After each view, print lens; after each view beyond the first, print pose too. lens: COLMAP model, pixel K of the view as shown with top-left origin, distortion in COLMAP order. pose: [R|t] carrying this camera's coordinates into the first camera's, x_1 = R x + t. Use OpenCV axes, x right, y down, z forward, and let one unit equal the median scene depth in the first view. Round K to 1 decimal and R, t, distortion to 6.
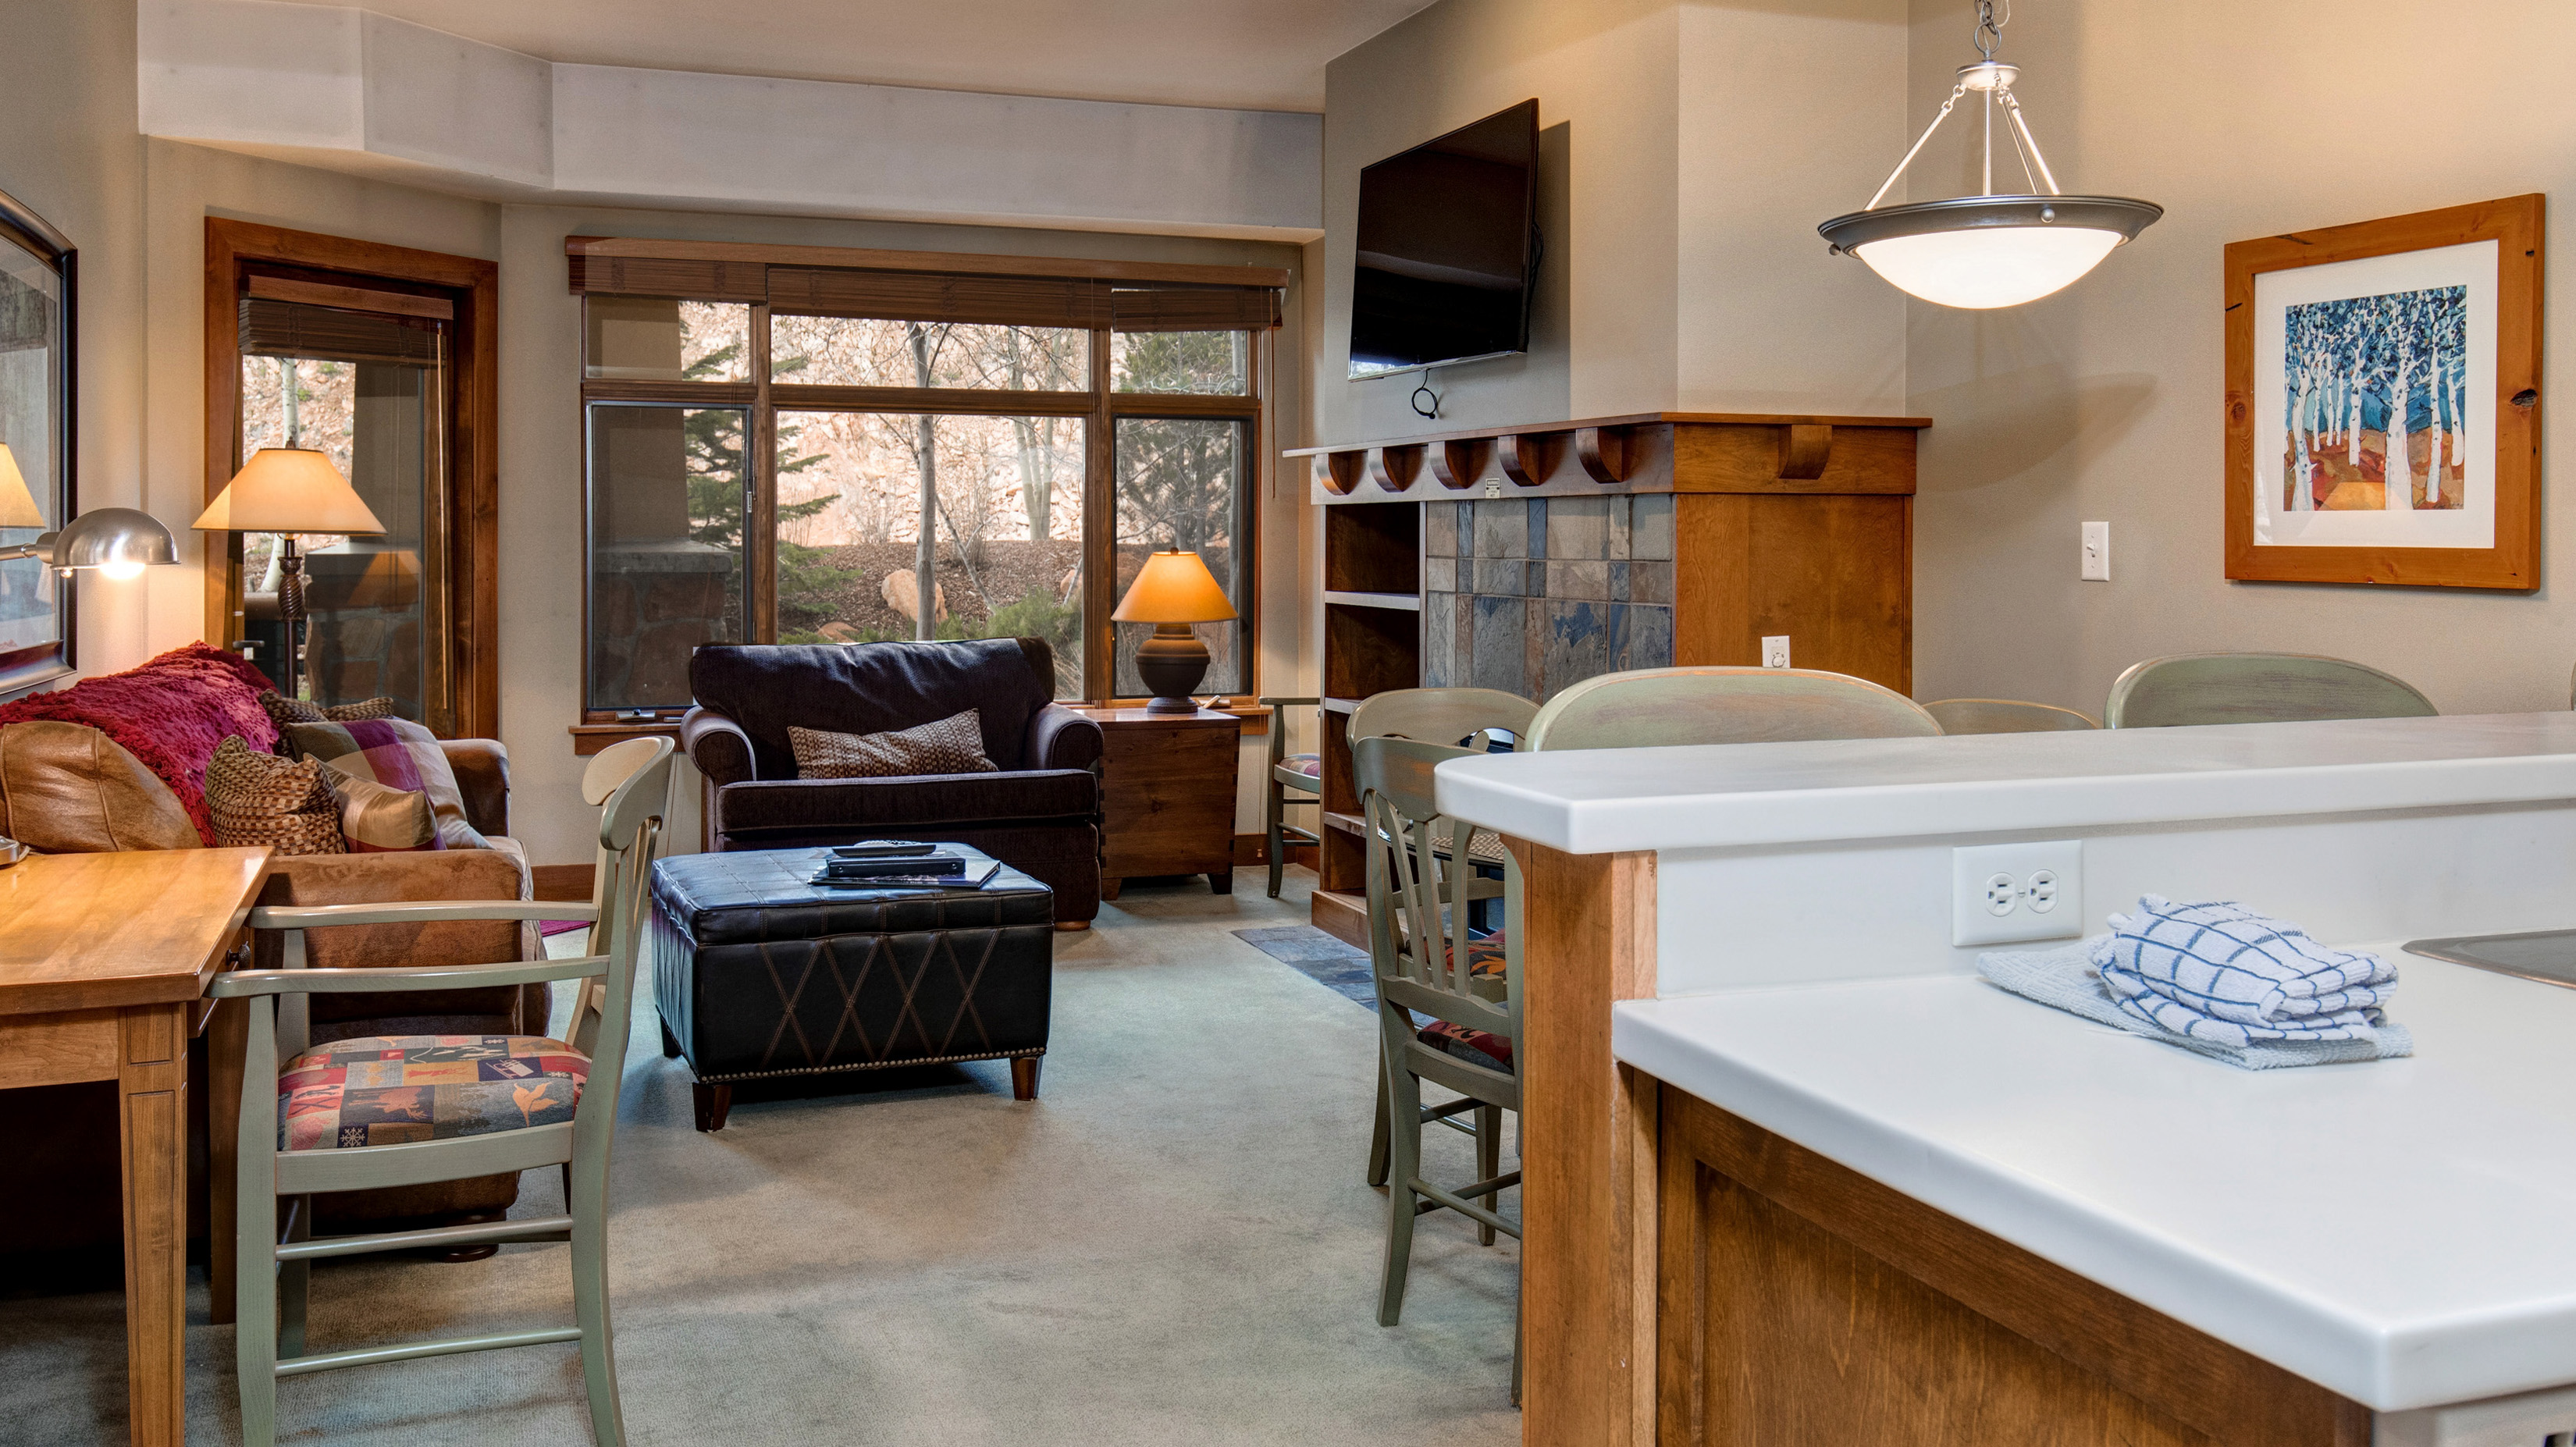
lens RADIAL K [[2080.4, 0, 1288.0], [0, 2080.4, 723.5], [0, 0, 1]] dist [-0.007933, -0.005266]
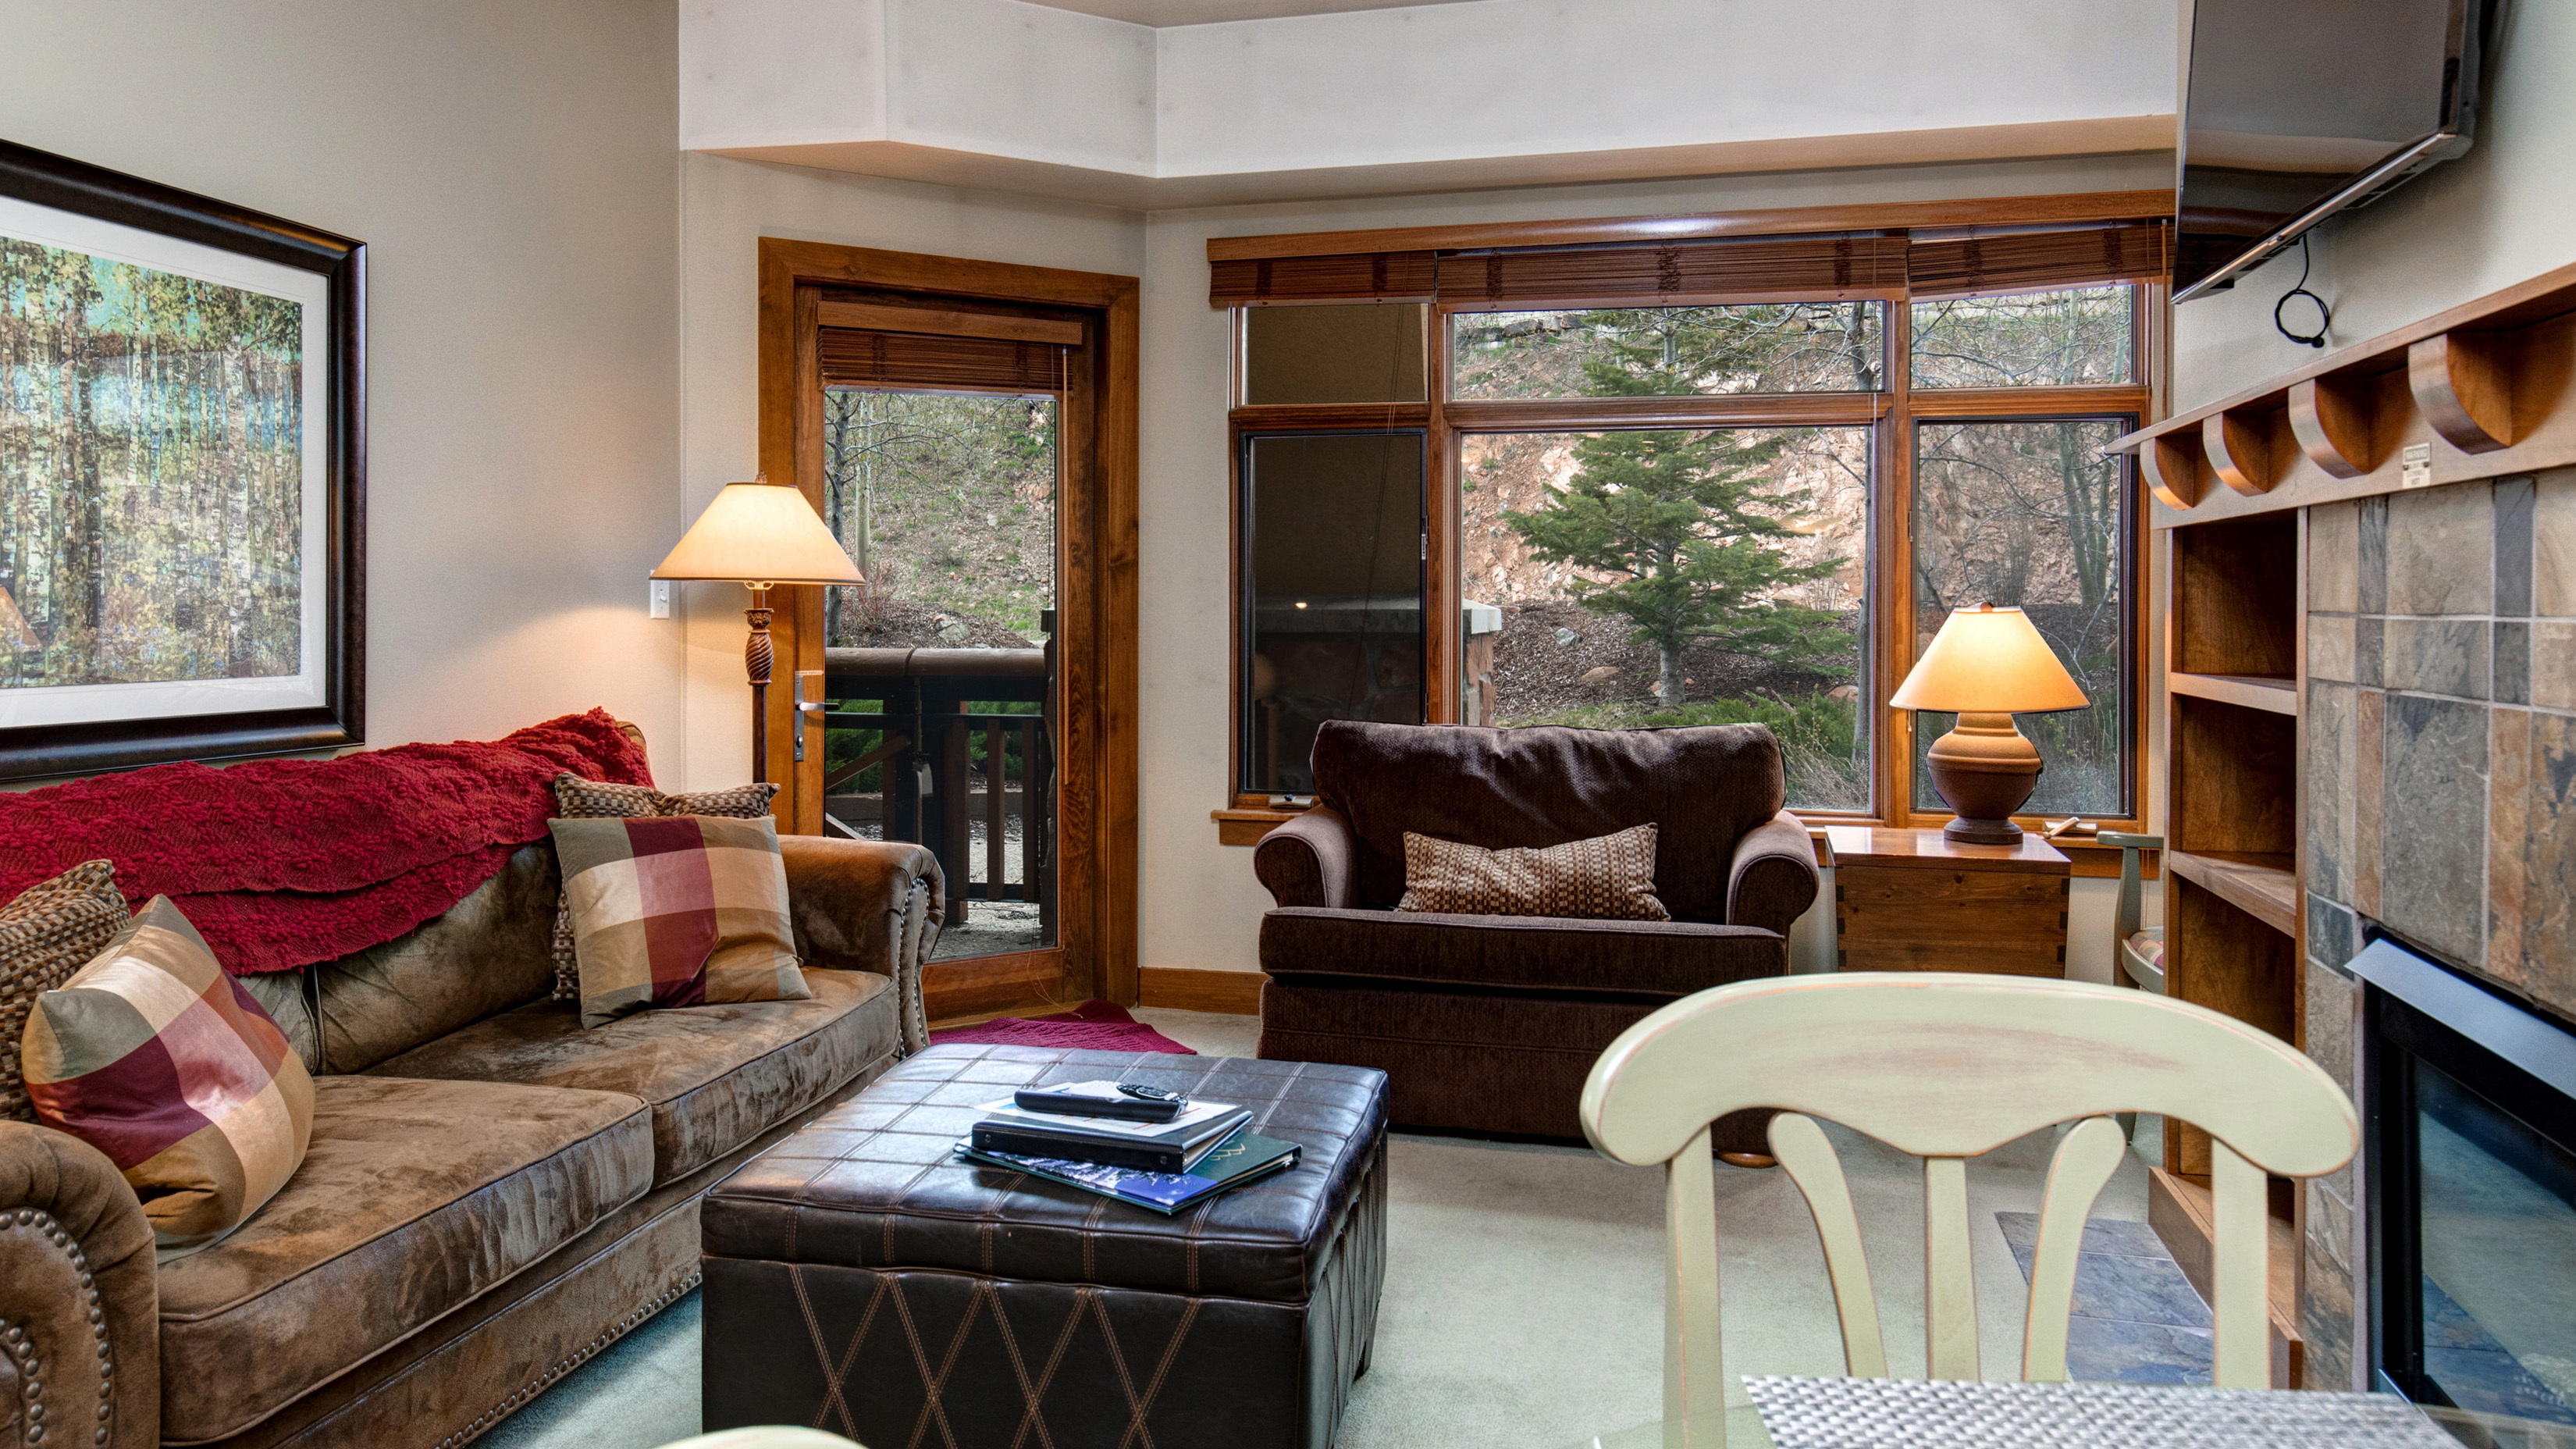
lens RADIAL K [[1754.0, 0, 1284.3], [0, 1754.0, 667.8], [0, 0, 1]] dist [0.002656, 0.001296]
pose [[0.824096, 0.019568, -0.566112, 0.130312], [-0.049950, 0.998020, -0.038216, -0.046088], [0.564244, 0.059771, 0.823442, 0.615191]]
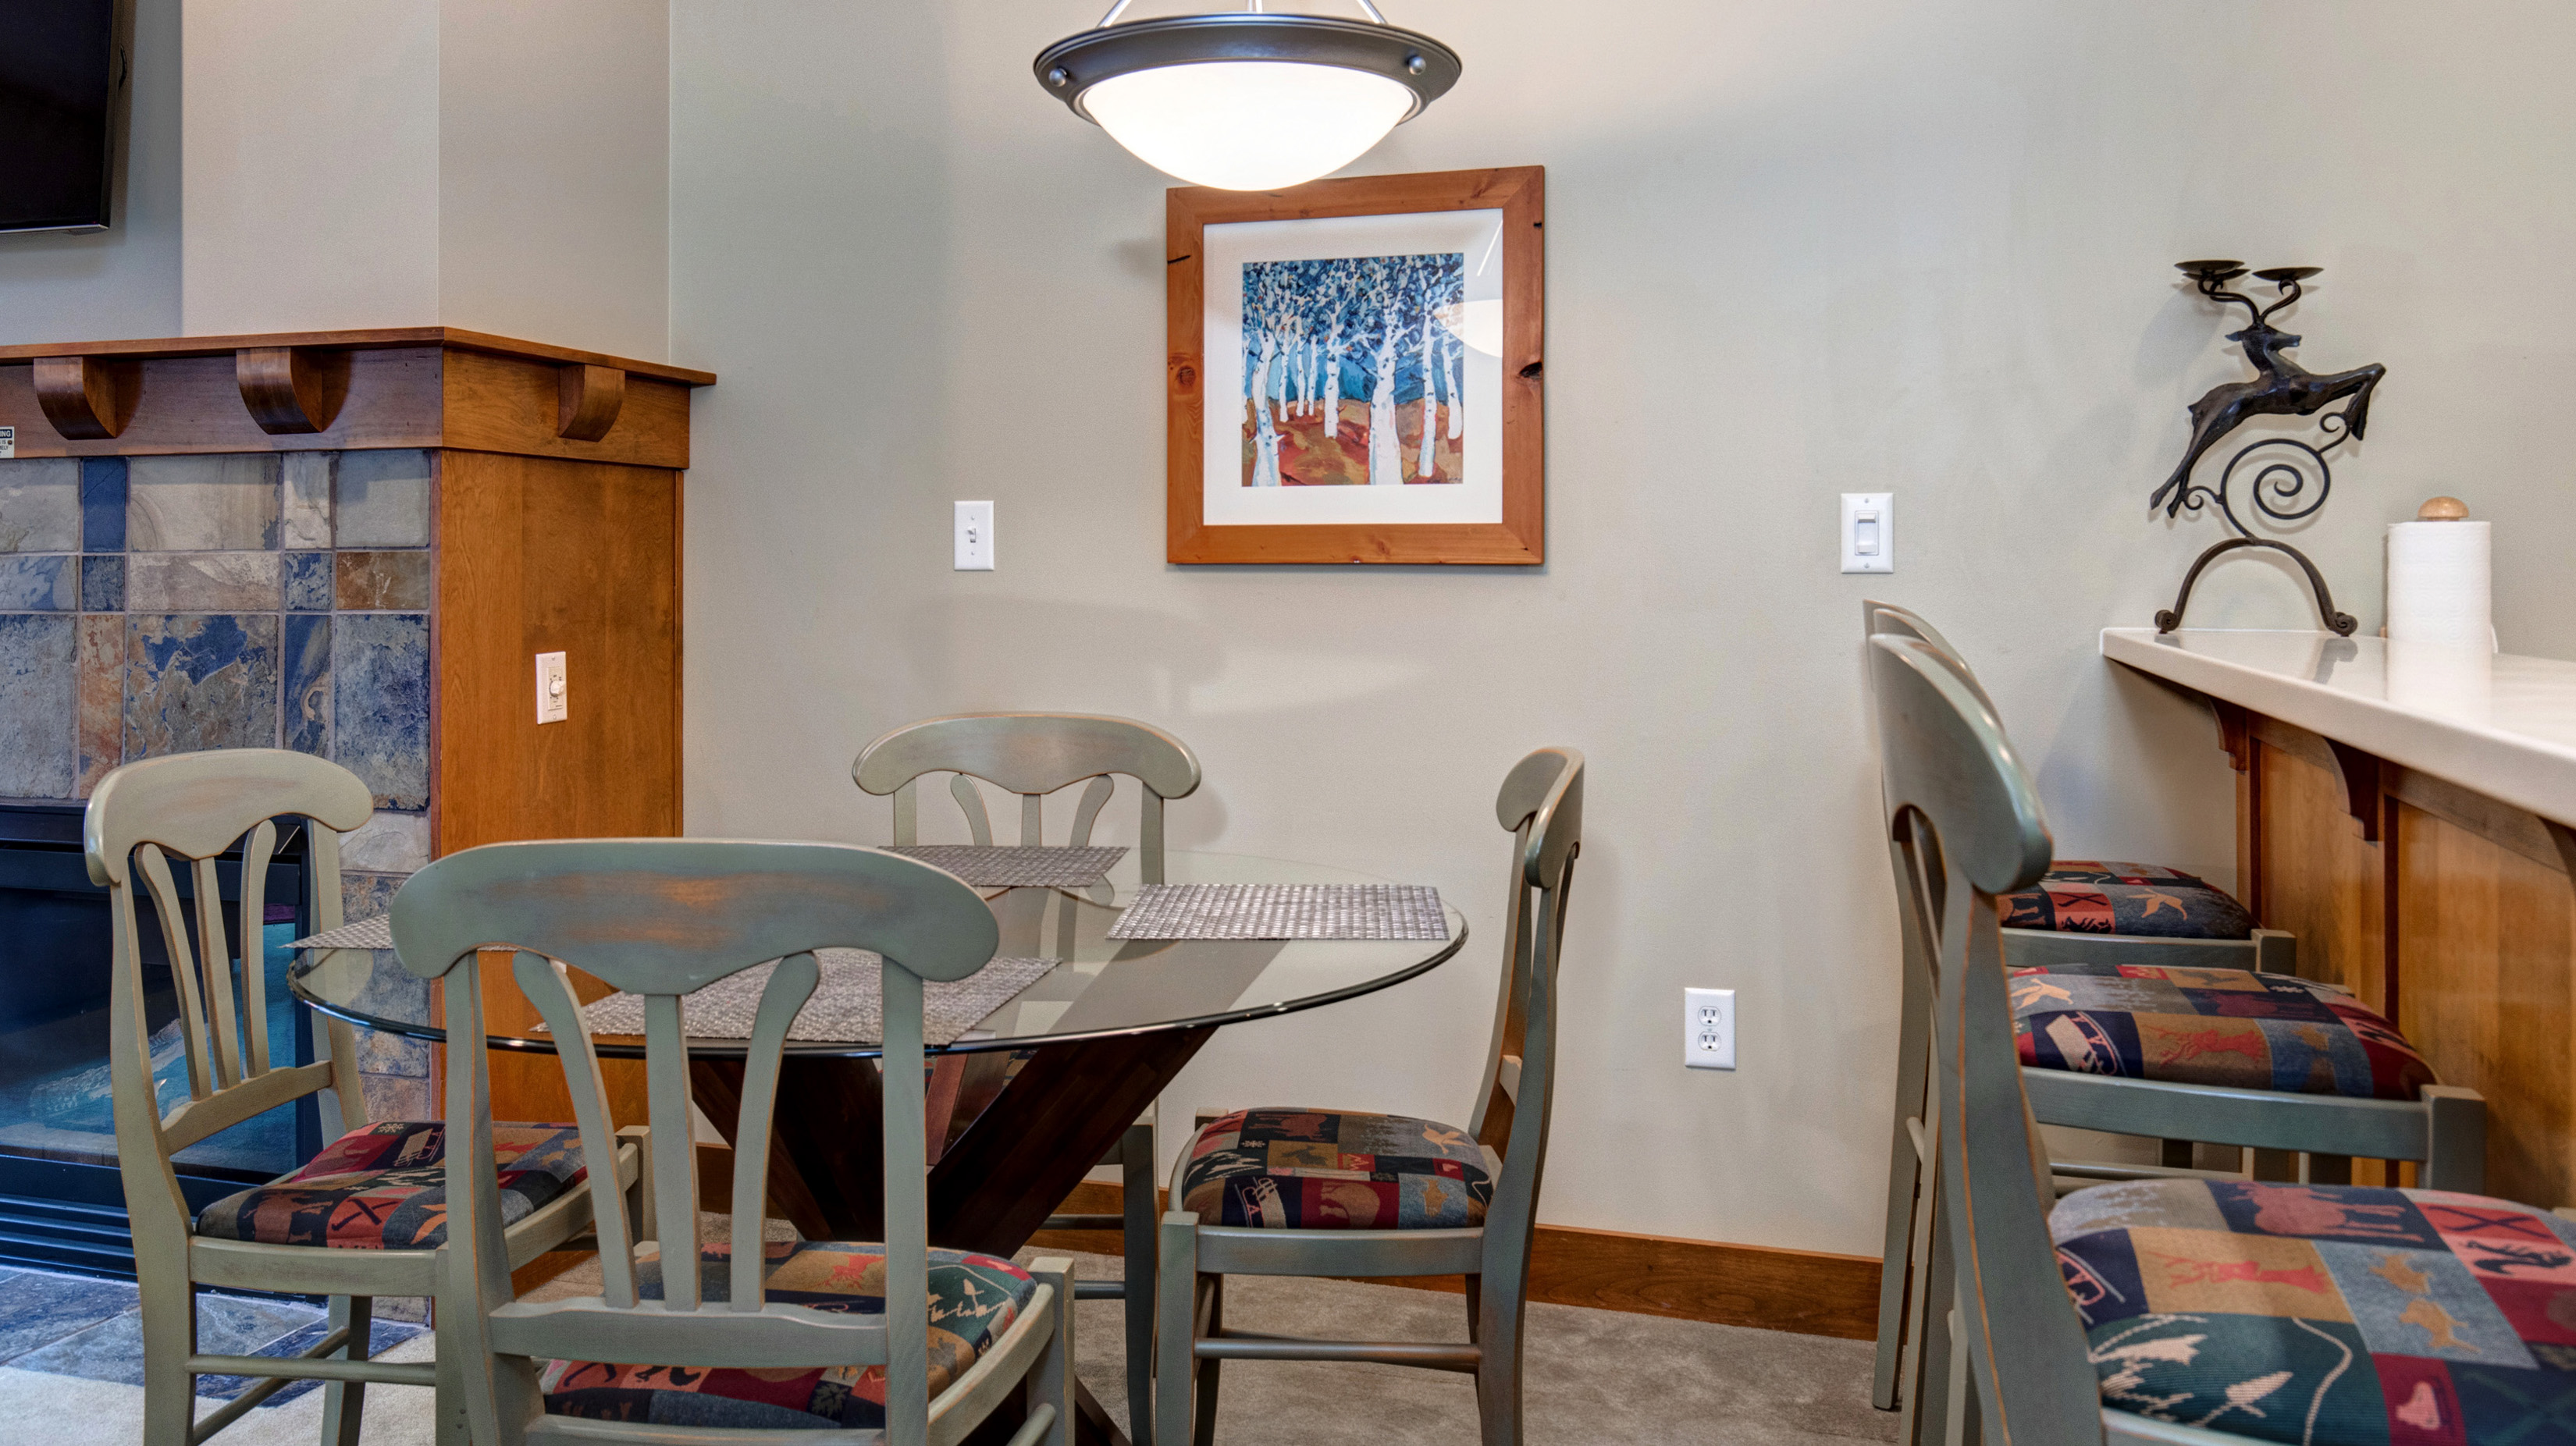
lens RADIAL K [[1957.5, 0, 1286.1], [0, 1957.5, 590.5], [0, 0, 1]] dist [0.002525, -0.000811]
pose [[0.614740, -0.009080, 0.788678, -0.151207], [0.073806, 0.996208, -0.046059, -0.013110], [-0.785269, 0.086524, 0.613079, 0.377050]]
